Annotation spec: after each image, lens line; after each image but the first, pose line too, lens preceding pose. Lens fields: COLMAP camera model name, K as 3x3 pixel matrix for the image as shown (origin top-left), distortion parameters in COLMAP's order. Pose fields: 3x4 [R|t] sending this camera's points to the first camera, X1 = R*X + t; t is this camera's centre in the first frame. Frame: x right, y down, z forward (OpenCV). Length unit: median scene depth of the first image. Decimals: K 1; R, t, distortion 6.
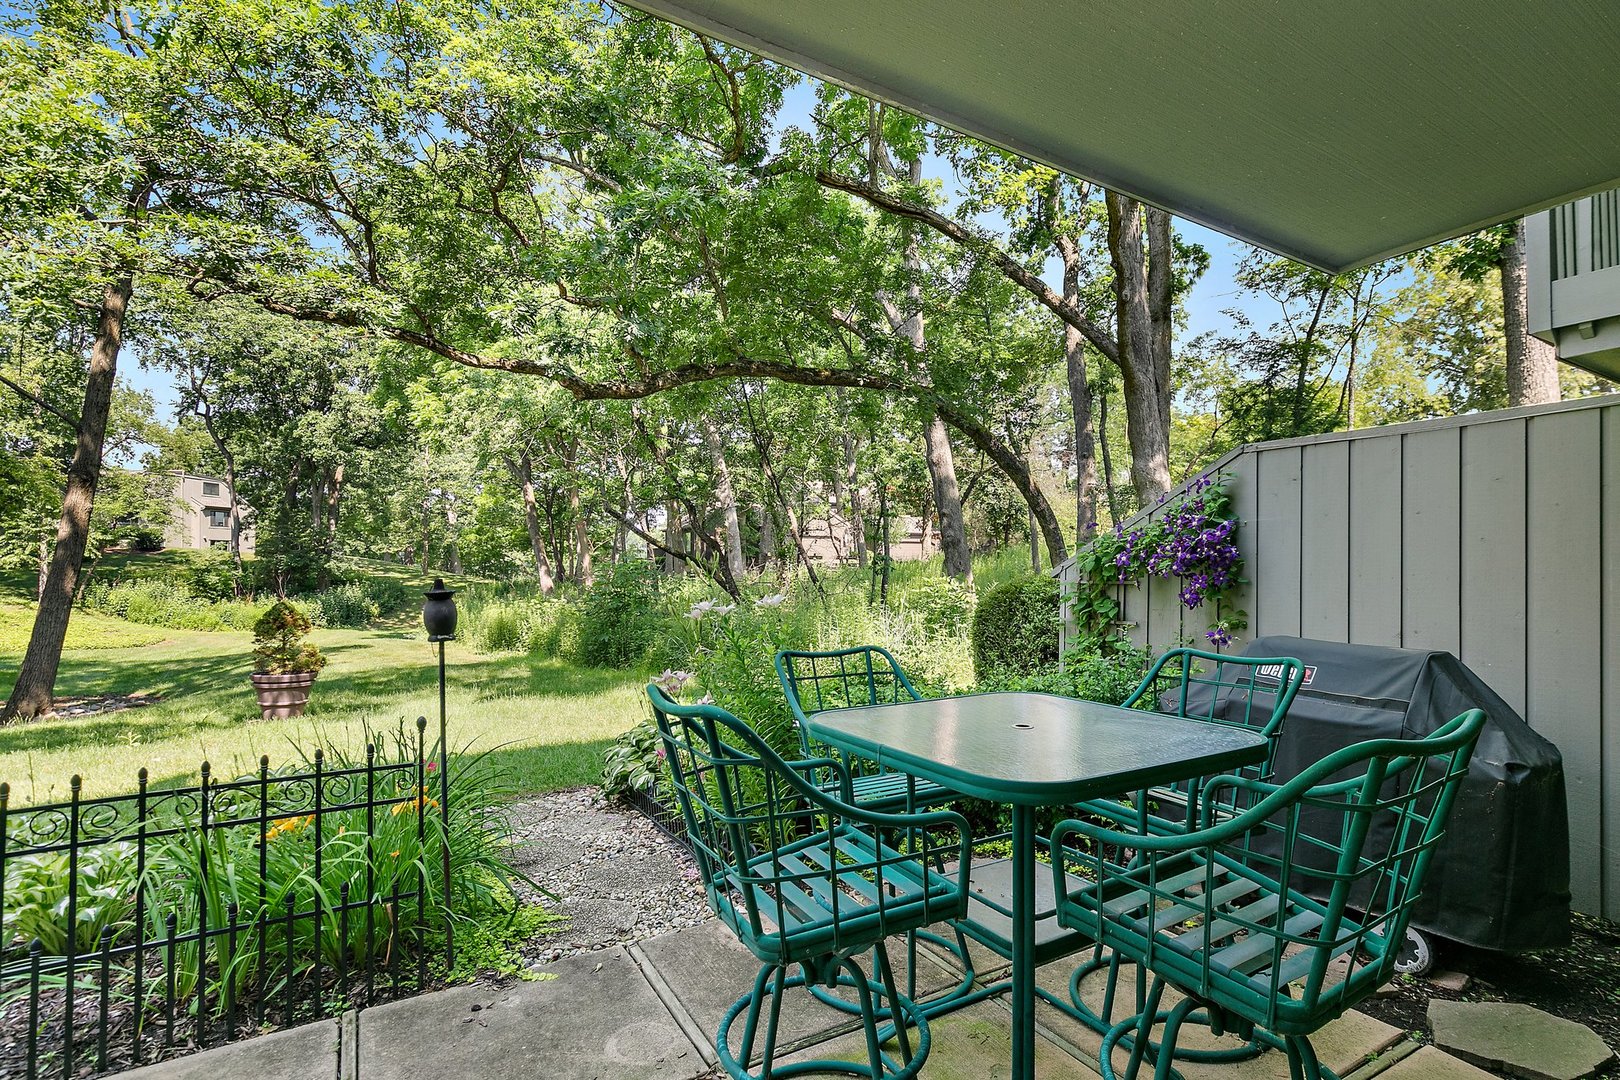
lens RADIAL K [[770.0, 0, 821.6], [0, 770.0, 551.0], [0, 0, 1]] dist [0.000672, -0.000679]
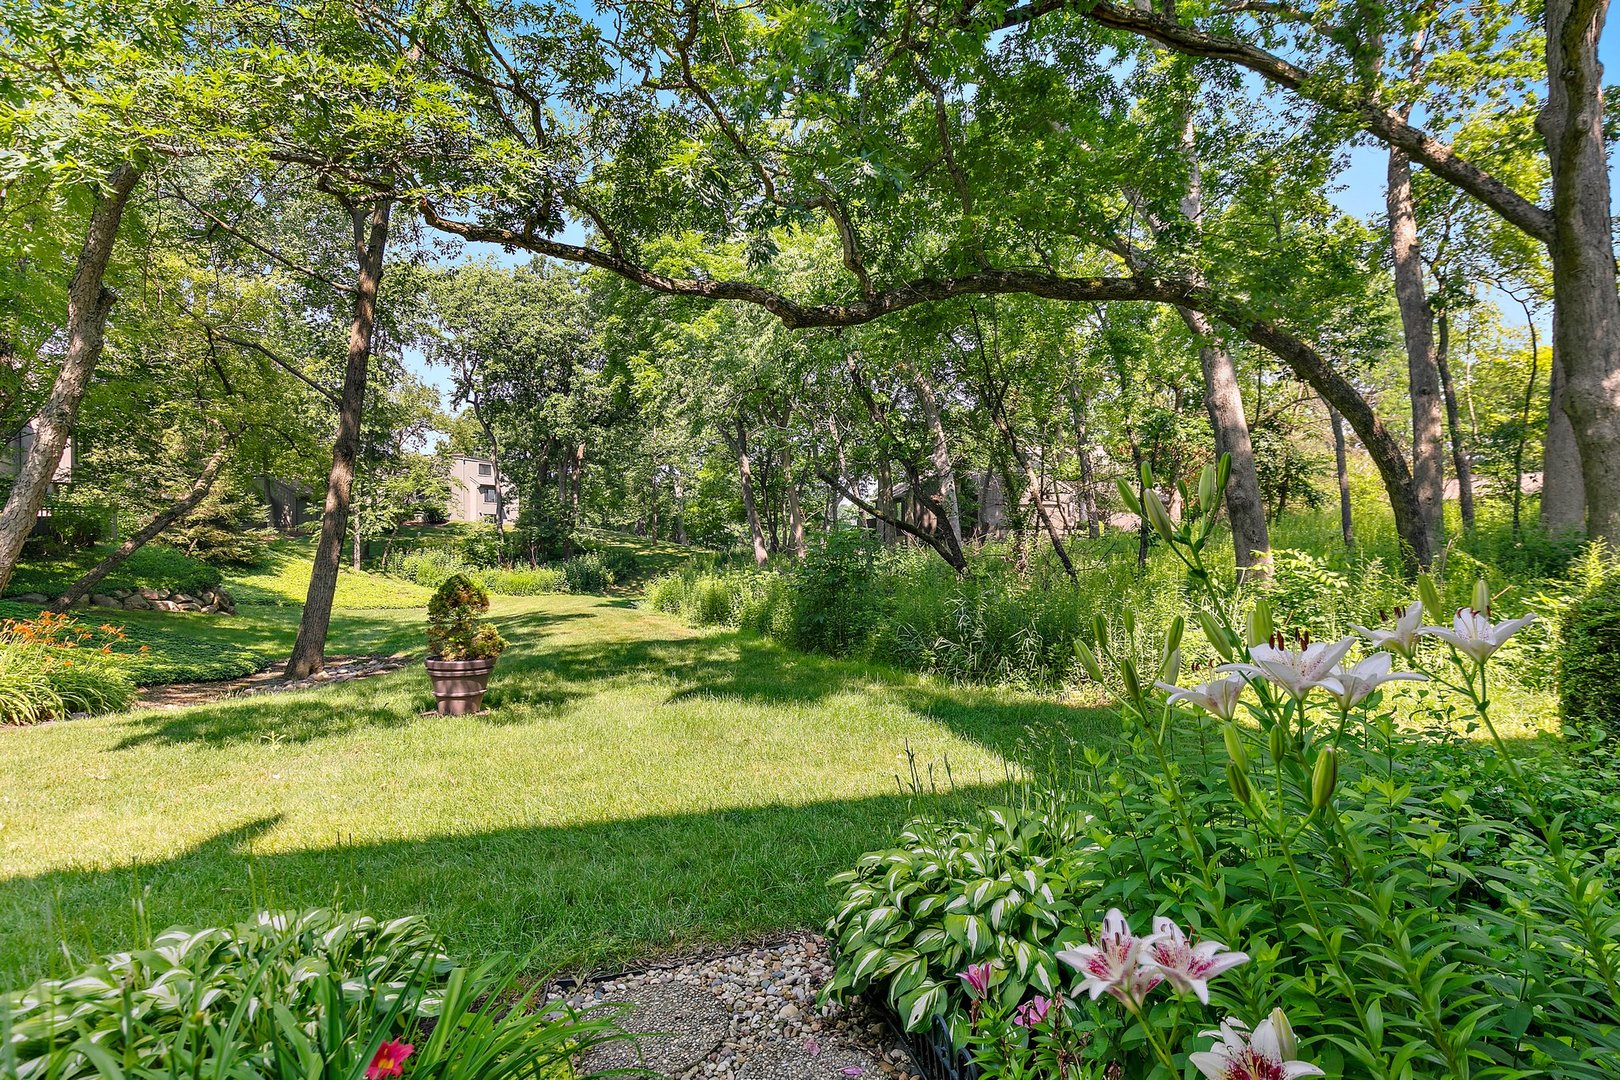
lens RADIAL K [[770.0, 0, 810.2], [0, 770.0, 538.9], [0, 0, 1]] dist [0.000672, -0.000679]
pose [[0.960514, 0.001543, -0.278229, -0.017614], [0.004317, 0.999782, 0.020445, 0.002101], [0.278200, -0.020838, 0.960297, 0.057670]]
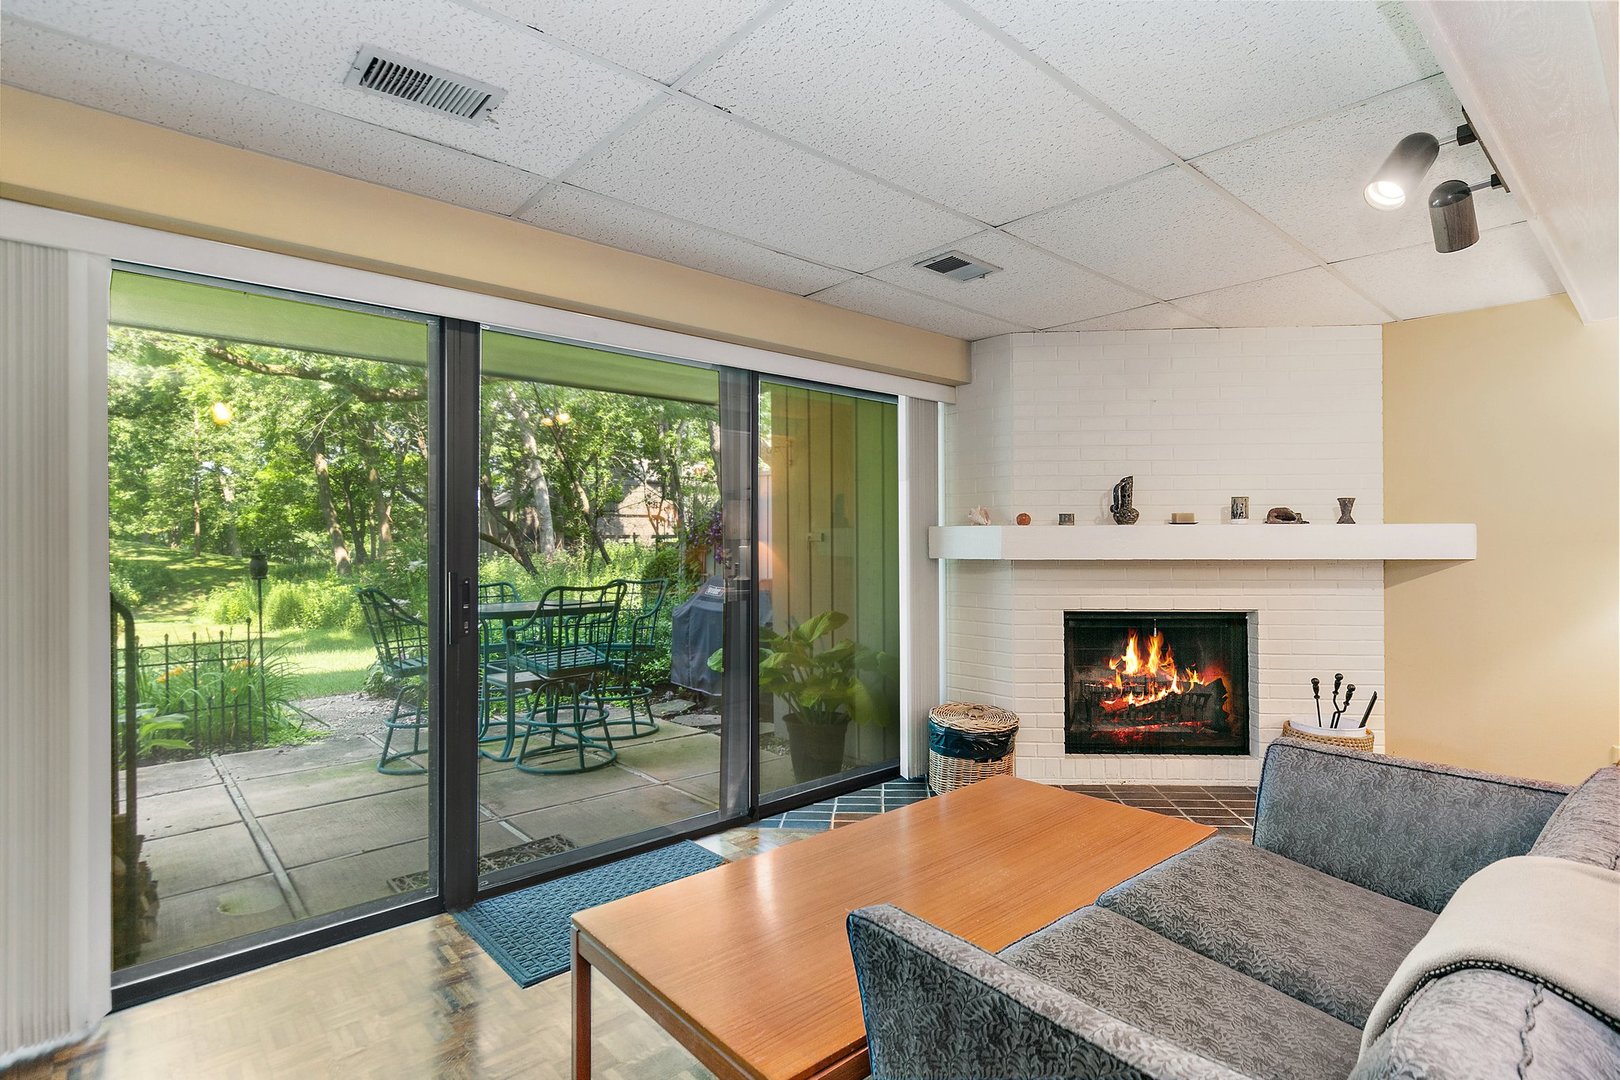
lens RADIAL K [[802.0, 0, 817.3], [0, 802.0, 530.9], [0, 0, 1]] dist [0.004810, 0.000568]
pose [[0.982597, -0.004623, 0.185695, 0.034893], [0.004205, 0.999988, 0.002648, -0.000631], [-0.185705, -0.001821, 0.982604, -0.085236]]
